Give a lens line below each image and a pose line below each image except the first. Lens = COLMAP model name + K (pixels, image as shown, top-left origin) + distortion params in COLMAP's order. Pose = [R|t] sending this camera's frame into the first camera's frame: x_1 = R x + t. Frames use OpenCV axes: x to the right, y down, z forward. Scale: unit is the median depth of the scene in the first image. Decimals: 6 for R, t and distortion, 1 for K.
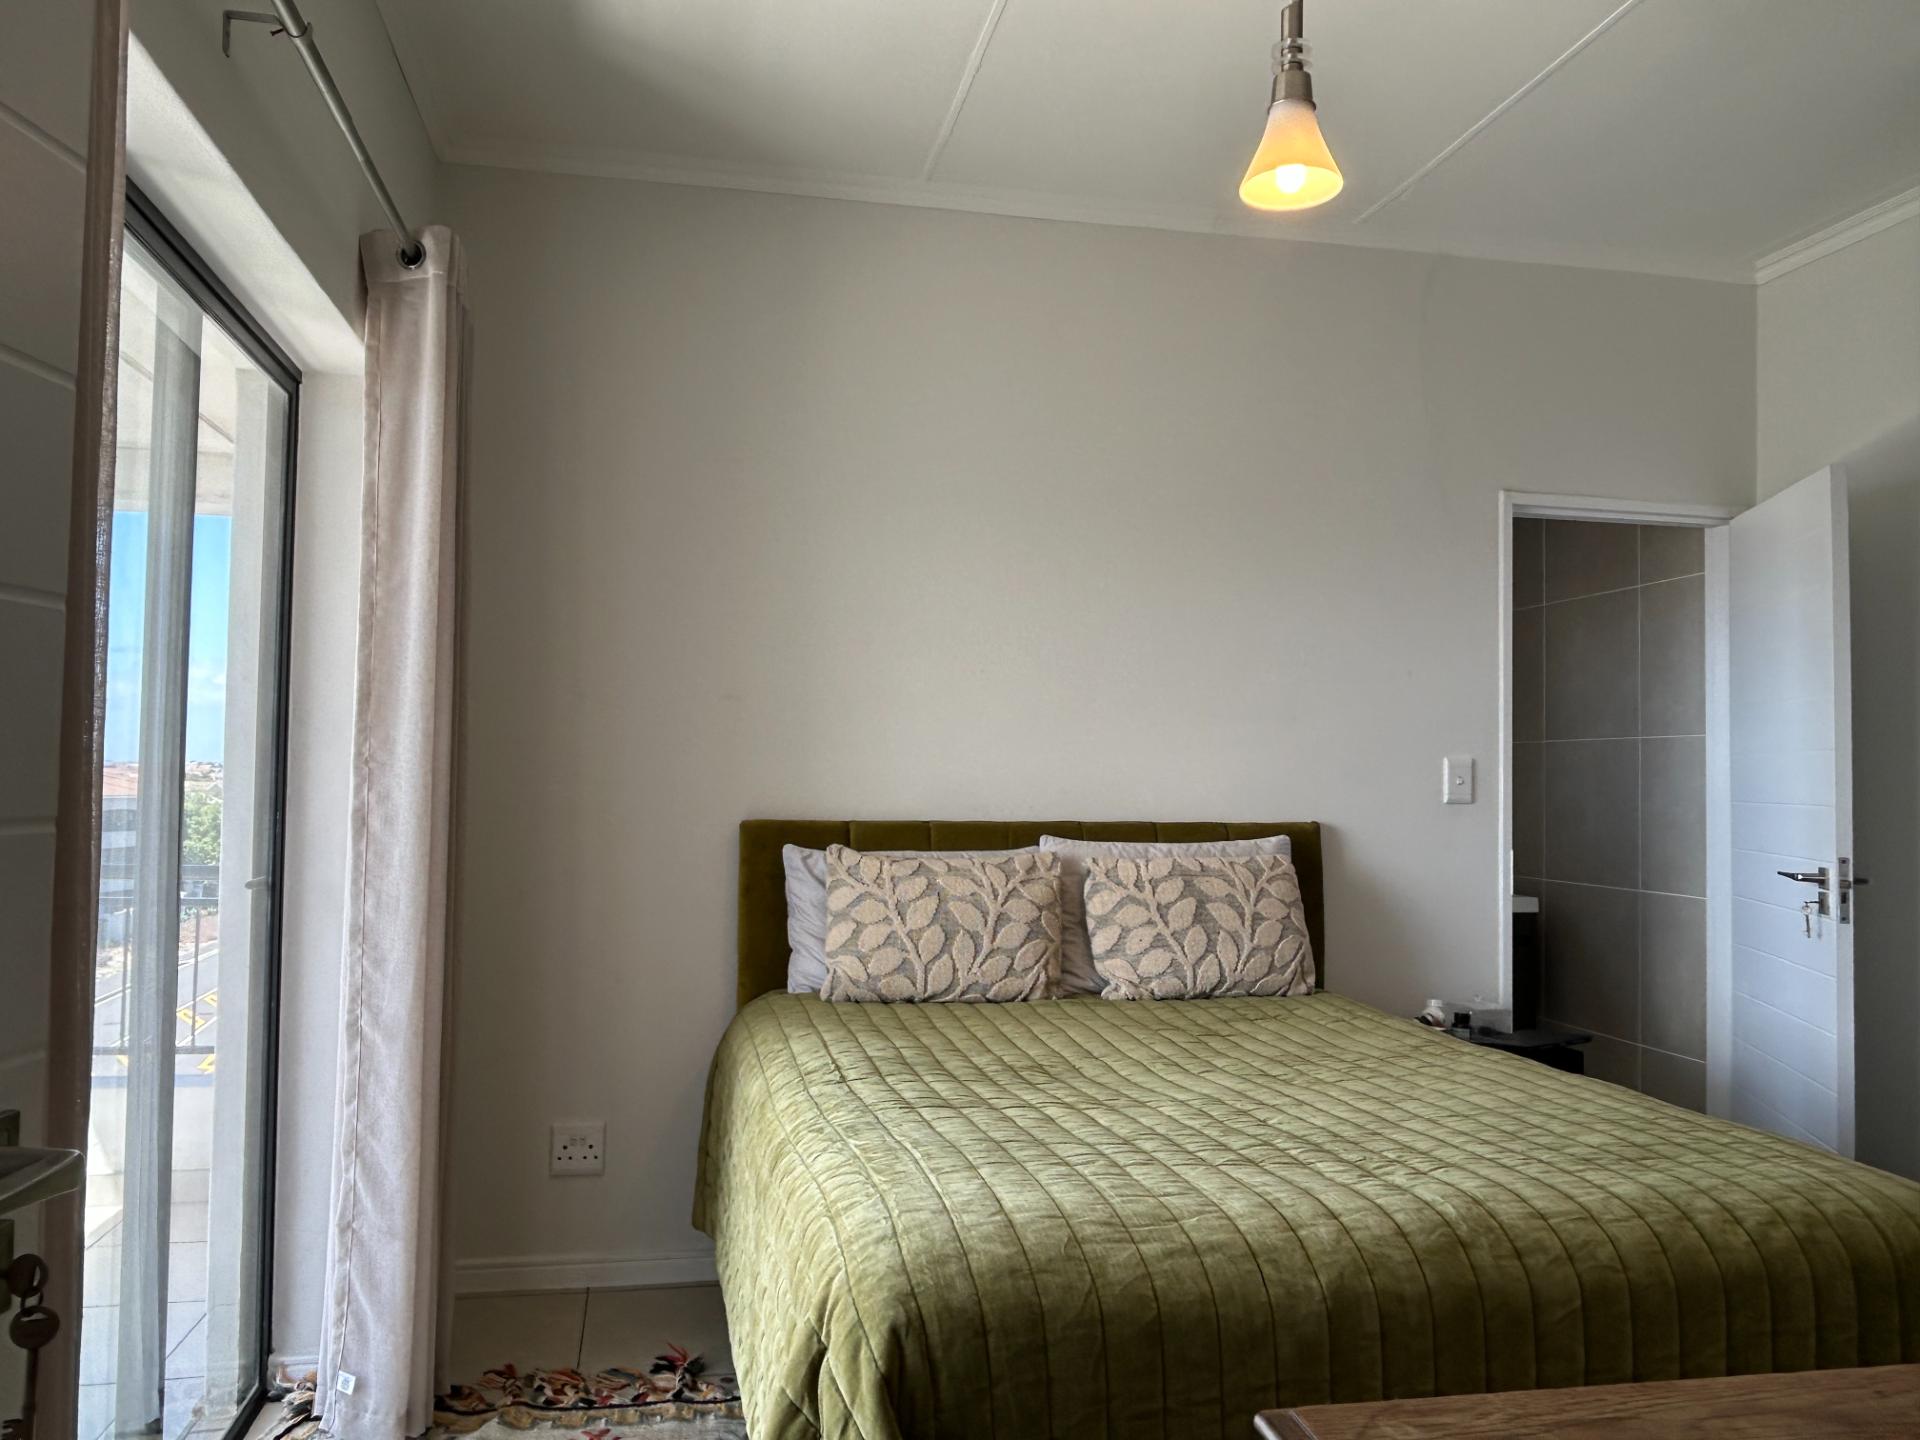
lens RADIAL K [[1377.3, 0, 945.6], [0, 1377.3, 717.7], [0, 0, 1]] dist [0.007941, -0.018470]
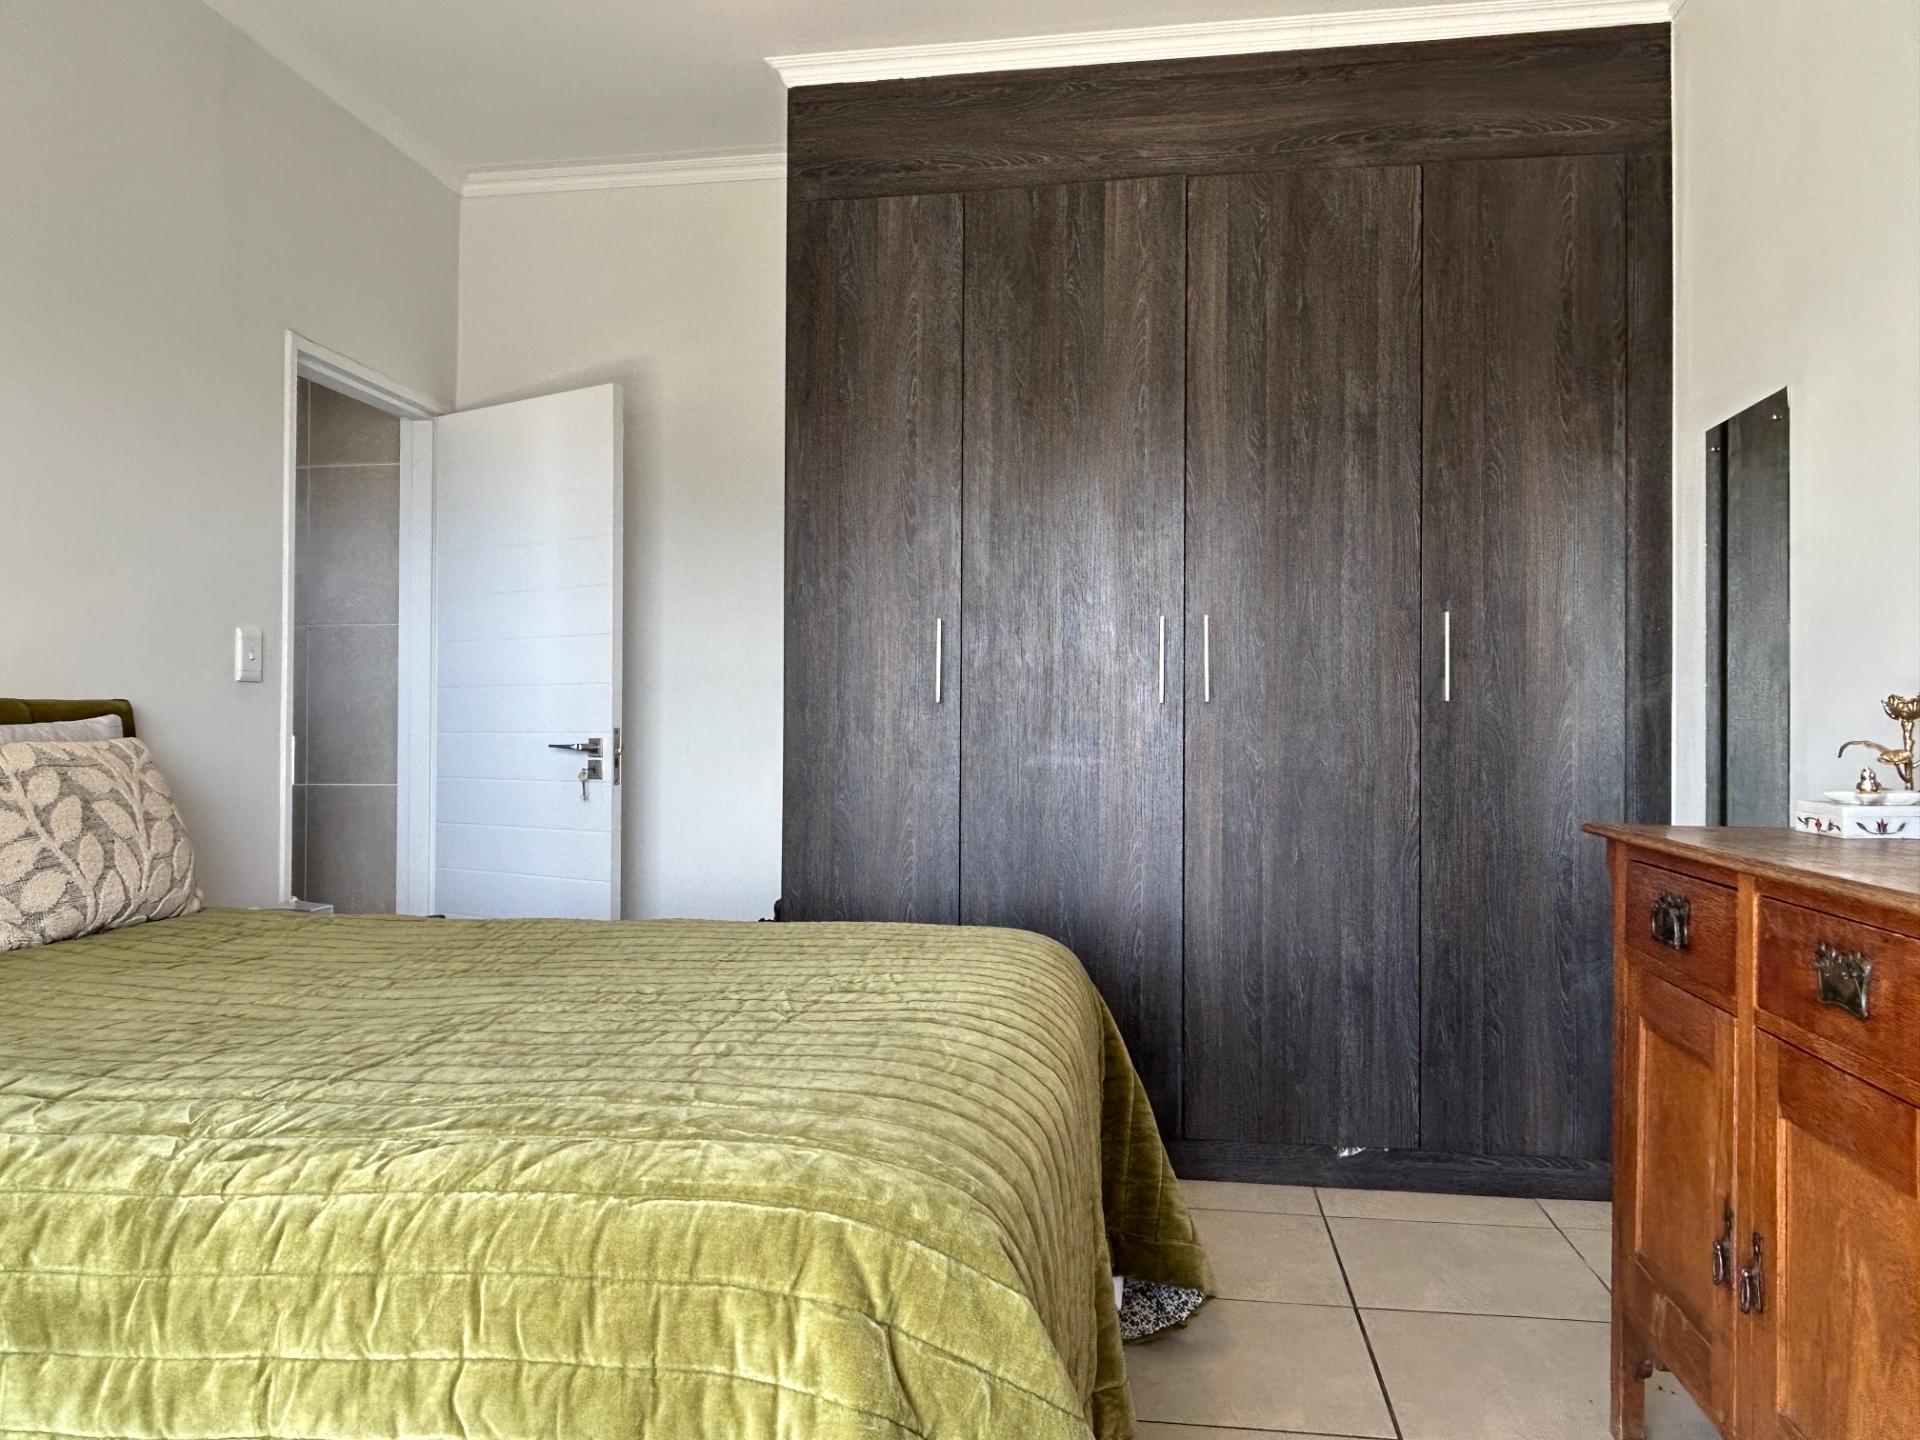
lens RADIAL K [[1377.3, 0, 943.5], [0, 1377.3, 721.0], [0, 0, 1]] dist [0.007941, -0.018470]
pose [[0.351456, -0.006477, 0.936182, -0.330910], [-0.035206, 0.999177, 0.020129, 0.062894], [-0.935542, -0.040034, 0.350939, 0.339014]]
